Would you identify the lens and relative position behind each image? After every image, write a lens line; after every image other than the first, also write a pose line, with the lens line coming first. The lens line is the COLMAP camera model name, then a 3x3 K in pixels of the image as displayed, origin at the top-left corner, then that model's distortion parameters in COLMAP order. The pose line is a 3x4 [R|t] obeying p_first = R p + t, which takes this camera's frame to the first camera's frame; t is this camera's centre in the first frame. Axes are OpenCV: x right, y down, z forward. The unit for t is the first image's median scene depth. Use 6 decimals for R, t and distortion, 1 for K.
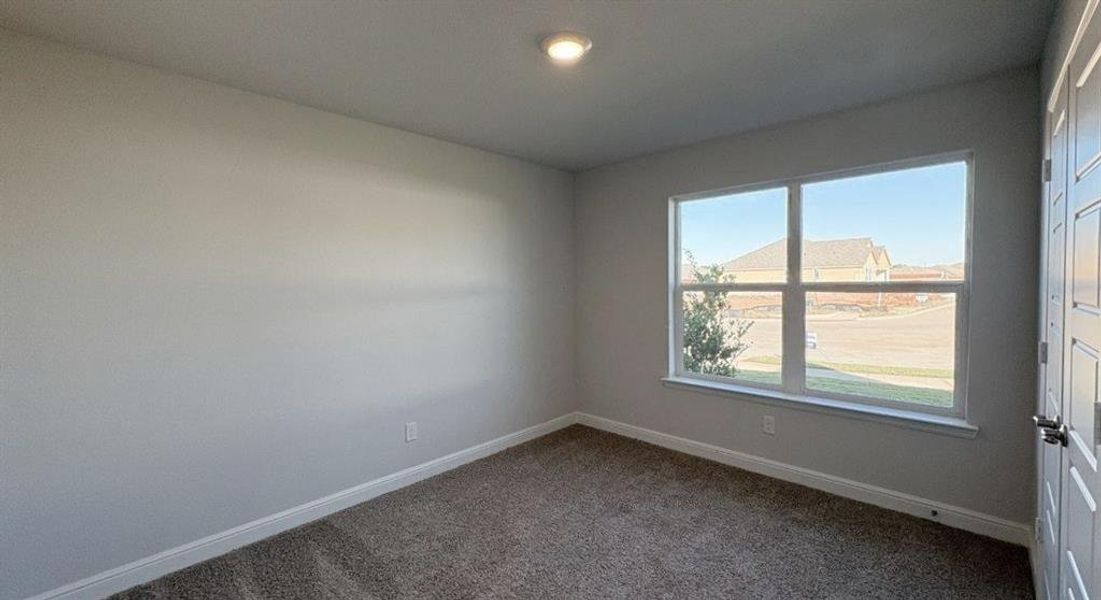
lens RADIAL K [[431.2, 0, 539.1], [0, 431.2, 296.9], [0, 0, 1]] dist [0.000455, 0.000061]
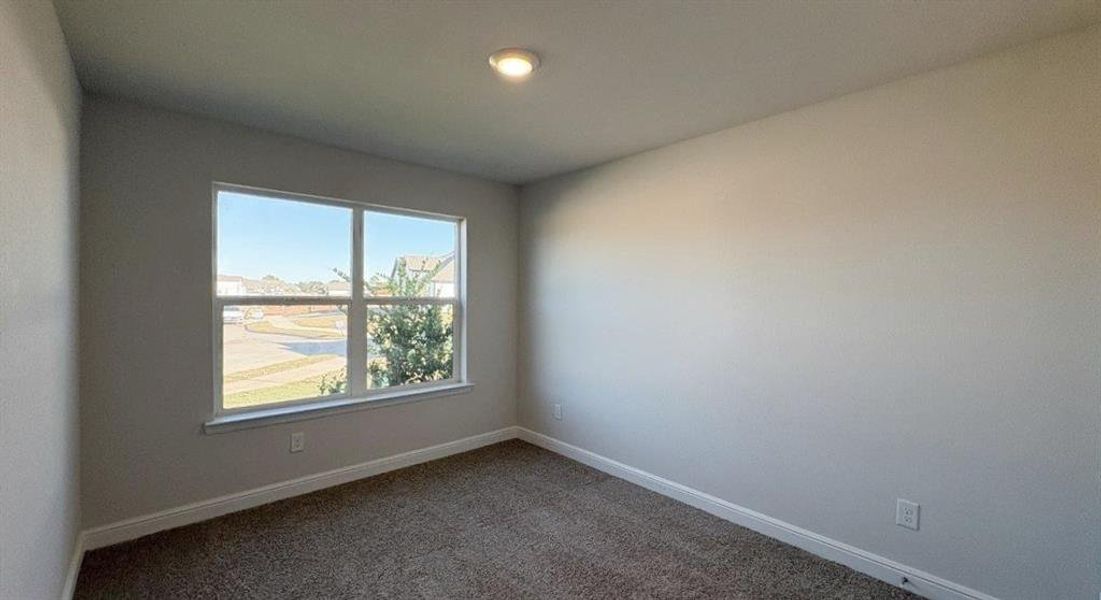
lens RADIAL K [[431.2, 0, 539.1], [0, 431.2, 296.9], [0, 0, 1]] dist [0.000455, 0.000061]
pose [[0.097427, 0.007166, 0.995217, -0.460325], [0.020465, 0.999748, -0.009202, -0.012639], [-0.995032, 0.021264, 0.097256, 0.426774]]
